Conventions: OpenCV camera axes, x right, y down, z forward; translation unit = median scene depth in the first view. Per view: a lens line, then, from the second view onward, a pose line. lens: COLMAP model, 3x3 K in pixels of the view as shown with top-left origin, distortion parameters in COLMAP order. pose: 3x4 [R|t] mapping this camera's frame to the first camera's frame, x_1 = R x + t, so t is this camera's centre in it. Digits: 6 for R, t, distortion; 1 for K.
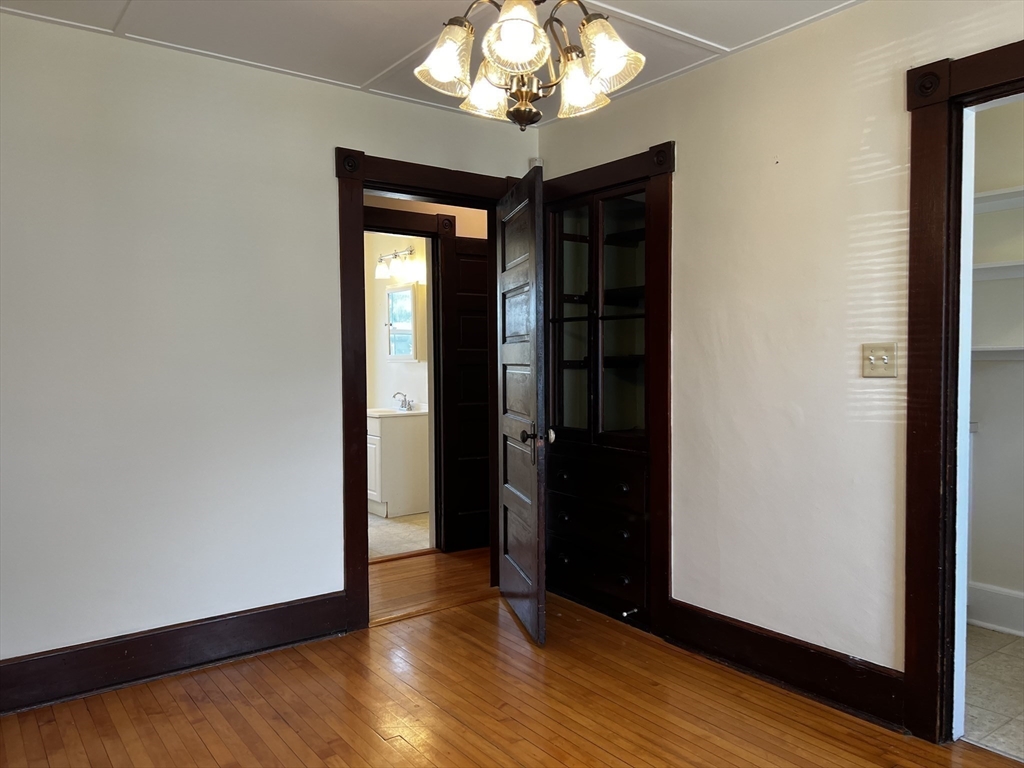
lens RADIAL K [[768.5, 0, 511.6], [0, 768.5, 390.2], [0, 0, 1]] dist [0.049651, -0.053996]
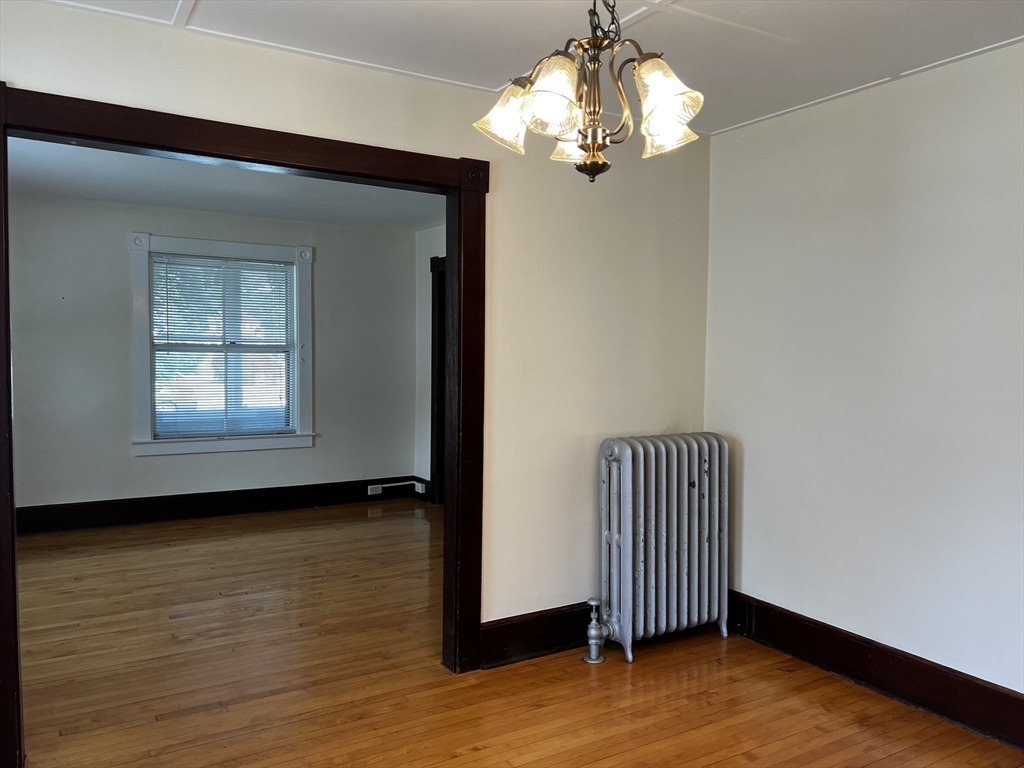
lens RADIAL K [[772.4, 0, 518.6], [0, 772.4, 380.8], [0, 0, 1]] dist [0.057292, -0.056966]
pose [[-0.099495, 0.050145, -0.993774, 0.665720], [-0.046410, 0.997409, 0.054975, -0.085838], [0.993955, 0.051591, -0.096910, 0.661286]]
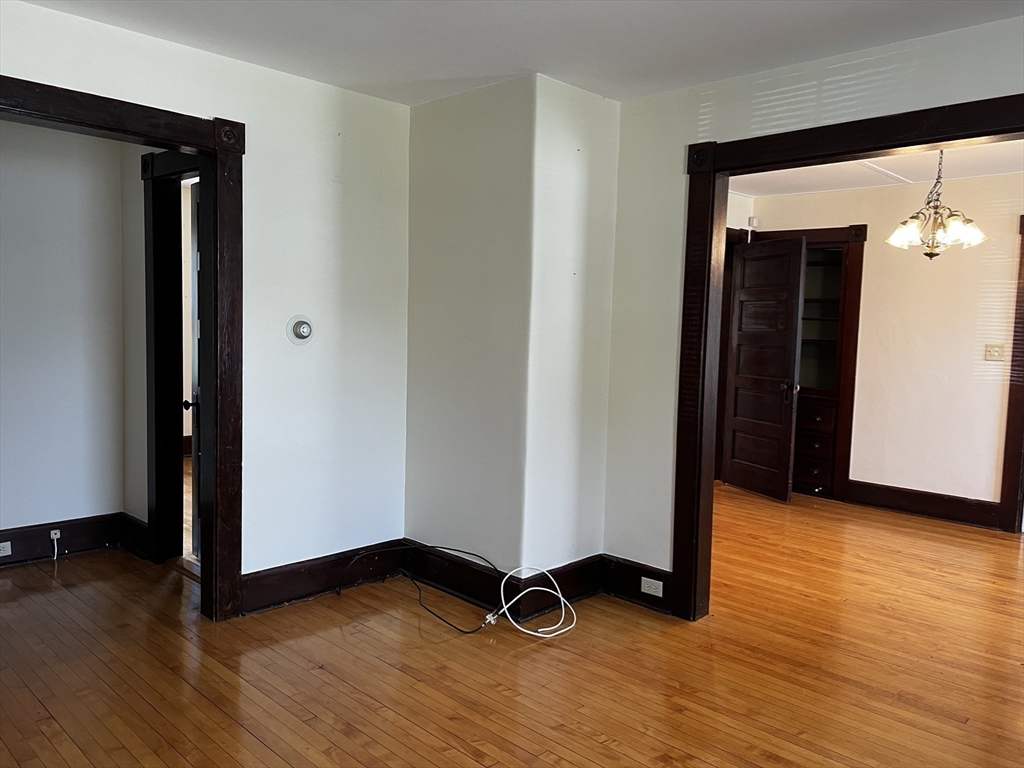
lens RADIAL K [[772.4, 0, 518.6], [0, 772.4, 380.8], [0, 0, 1]] dist [0.057292, -0.056966]
pose [[0.984694, 0.023436, 0.172709, -1.114322], [-0.029830, 0.998959, 0.034516, 0.002806], [-0.171720, -0.039140, 0.984368, -0.818402]]
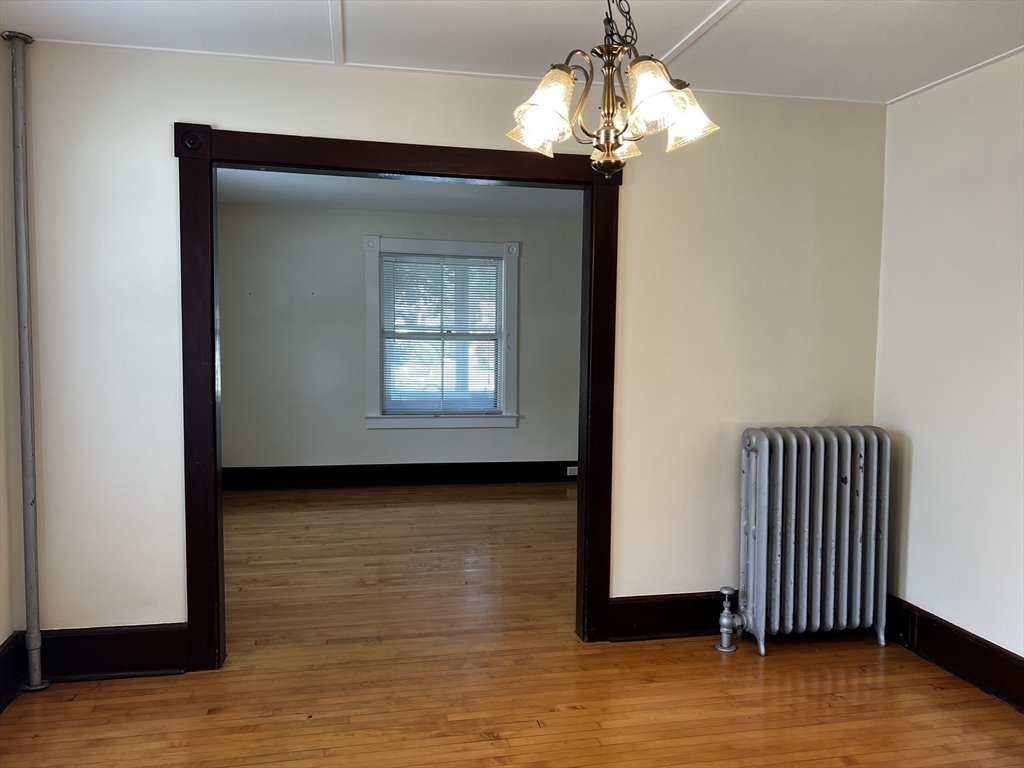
lens RADIAL K [[772.4, 0, 518.6], [0, 772.4, 380.8], [0, 0, 1]] dist [0.057292, -0.056966]
pose [[-0.418455, 0.059116, -0.906312, 0.681205], [-0.041793, 0.995569, 0.084234, -0.094456], [0.907276, 0.073125, -0.414130, 0.879709]]
